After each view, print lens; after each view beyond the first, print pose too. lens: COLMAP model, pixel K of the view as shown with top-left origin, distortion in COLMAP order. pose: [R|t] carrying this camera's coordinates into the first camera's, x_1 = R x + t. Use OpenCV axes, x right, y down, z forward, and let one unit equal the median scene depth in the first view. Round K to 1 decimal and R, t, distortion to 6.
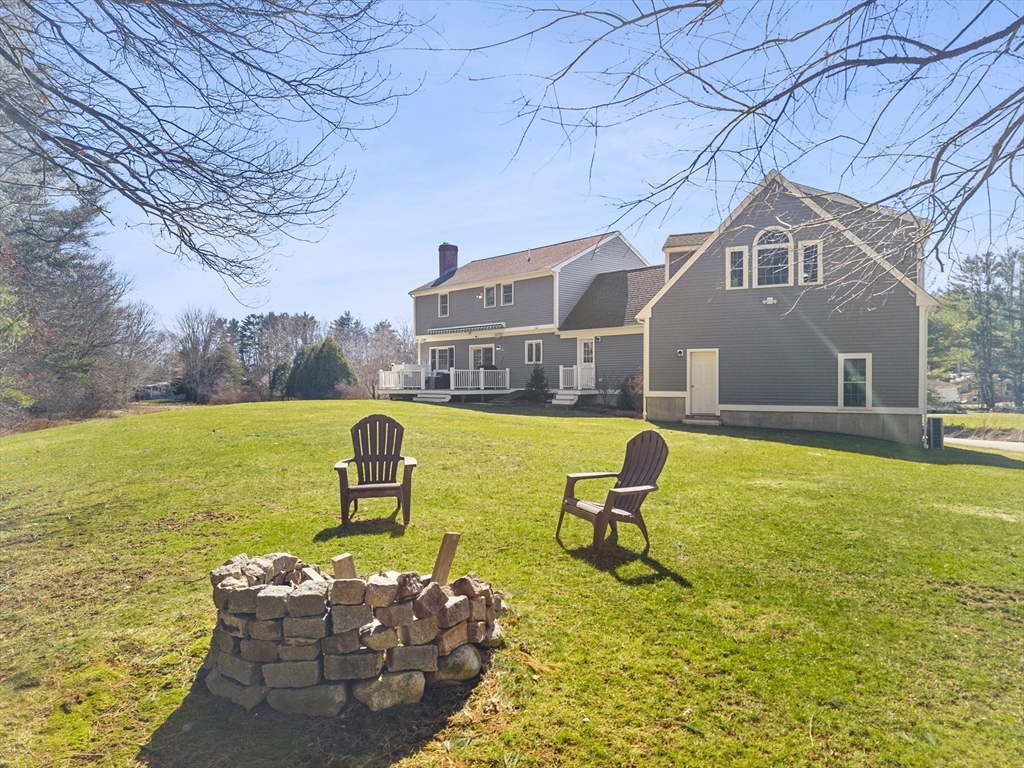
lens RADIAL K [[686.3, 0, 497.8], [0, 686.3, 385.2], [0, 0, 1]] dist [0.090919, -0.064648]
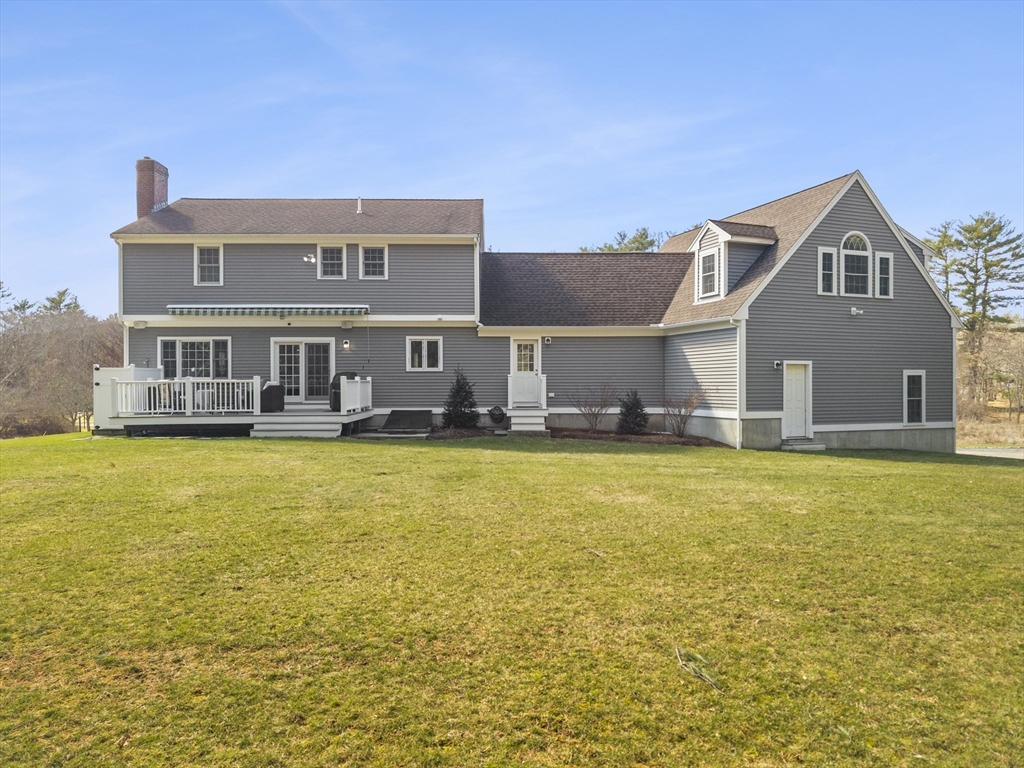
lens RADIAL K [[701.1, 0, 493.2], [0, 701.1, 374.6], [0, 0, 1]] dist [0.001480, 0.000578]
pose [[0.656391, 0.005022, 0.754404, -0.438880], [0.005704, 0.999916, -0.011620, -0.020109], [-0.754399, 0.011930, 0.656307, 0.524381]]
